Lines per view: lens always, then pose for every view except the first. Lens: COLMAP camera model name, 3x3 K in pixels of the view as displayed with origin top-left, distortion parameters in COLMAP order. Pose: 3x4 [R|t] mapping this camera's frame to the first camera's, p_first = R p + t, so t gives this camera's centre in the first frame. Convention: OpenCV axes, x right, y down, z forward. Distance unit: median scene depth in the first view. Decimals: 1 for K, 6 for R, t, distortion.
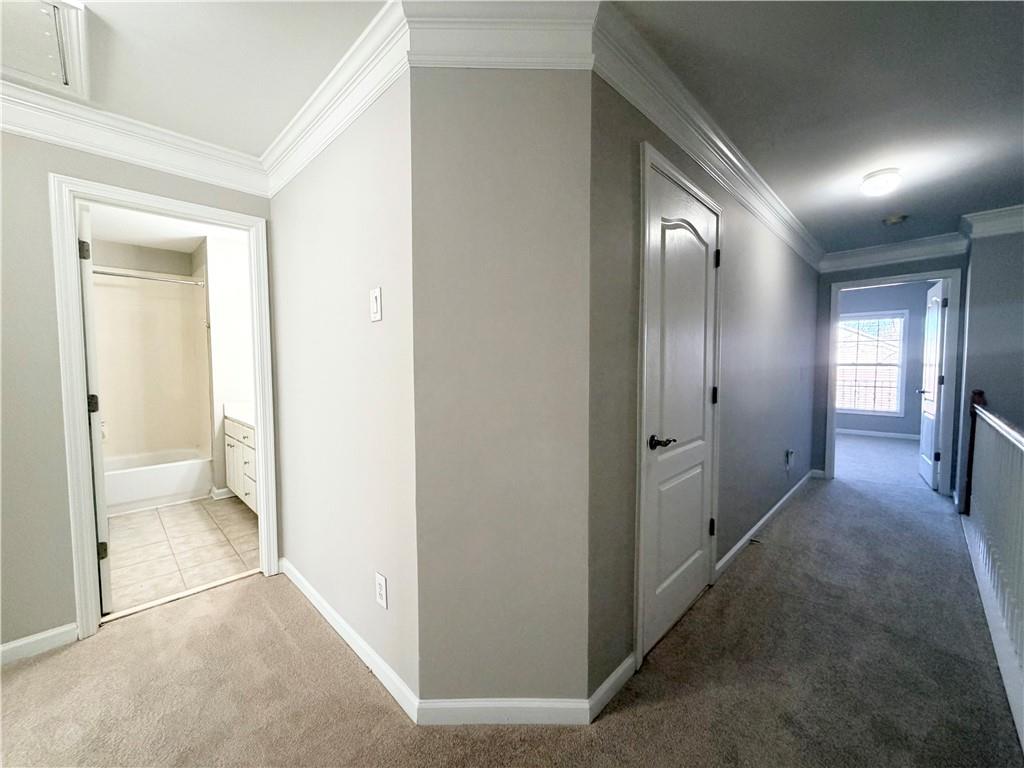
lens RADIAL K [[411.7, 0, 506.3], [0, 411.7, 383.1], [0, 0, 1]] dist [0.001040, 0.000735]
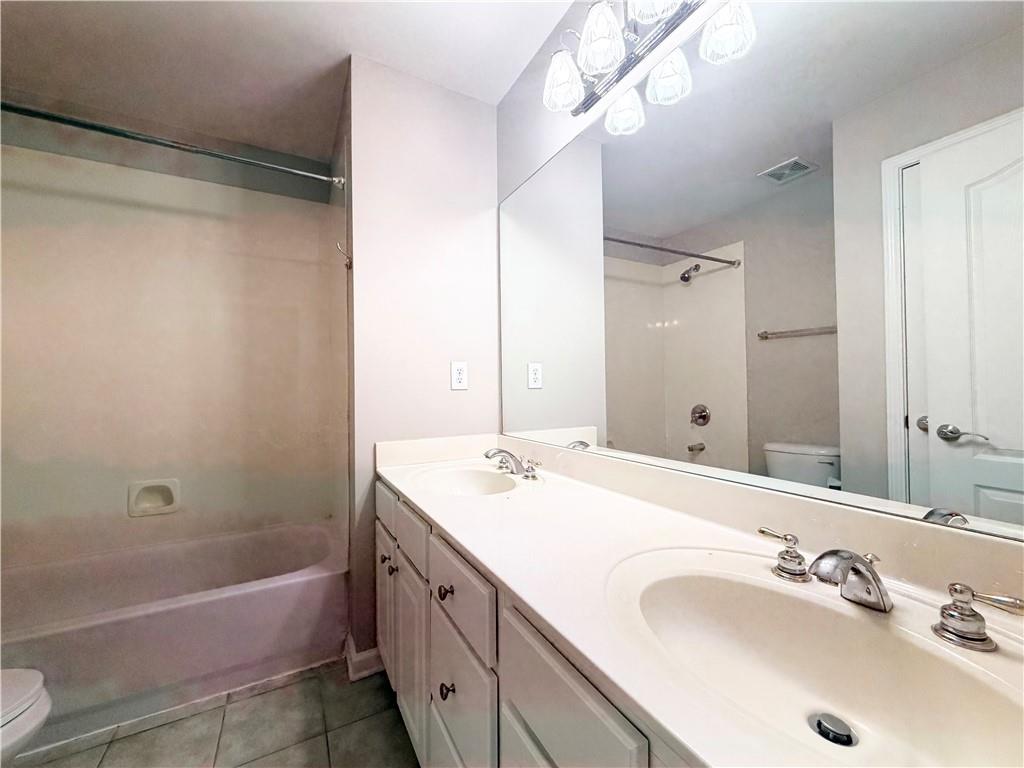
lens RADIAL K [[411.7, 0, 511.7], [0, 411.7, 379.0], [0, 0, 1]] dist [0.001040, 0.000735]
pose [[0.964564, -0.008328, -0.263719, -0.526724], [-0.006892, 0.998365, -0.056735, 0.005297], [0.263760, 0.056542, 0.962930, 0.751479]]
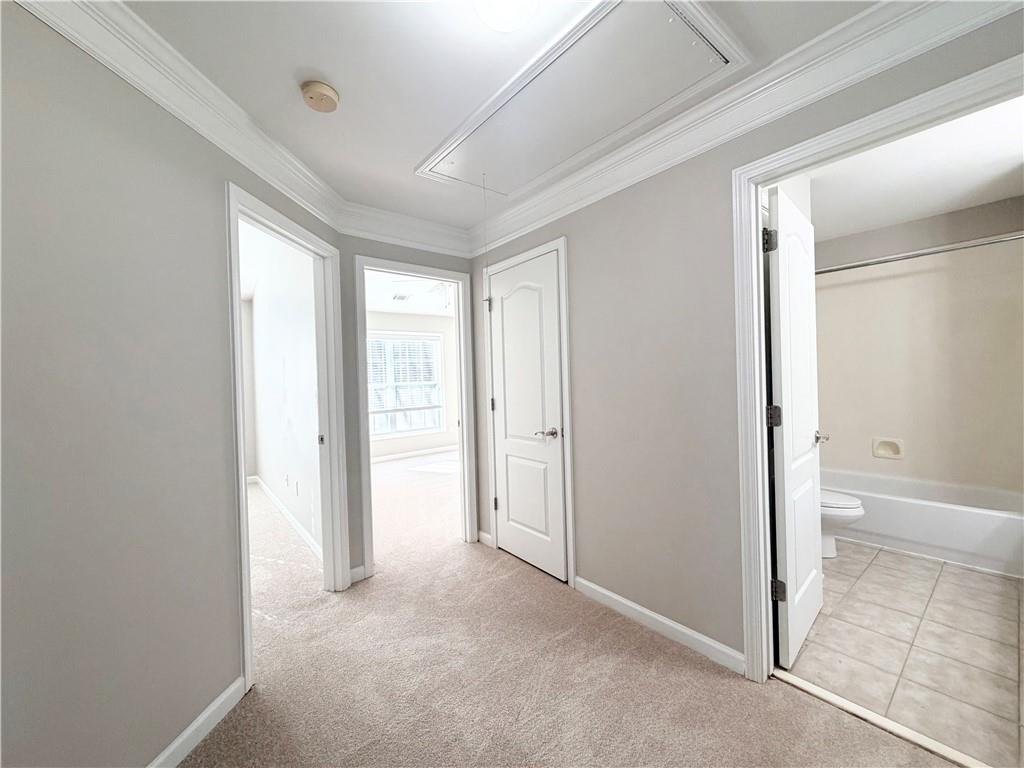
lens RADIAL K [[411.7, 0, 506.5], [0, 411.7, 381.8], [0, 0, 1]] dist [0.001040, 0.000735]
pose [[-0.091158, 0.013717, -0.995742, -0.058914], [-0.021209, 0.999652, 0.015712, -0.014925], [0.995611, 0.022551, -0.090836, 0.325369]]
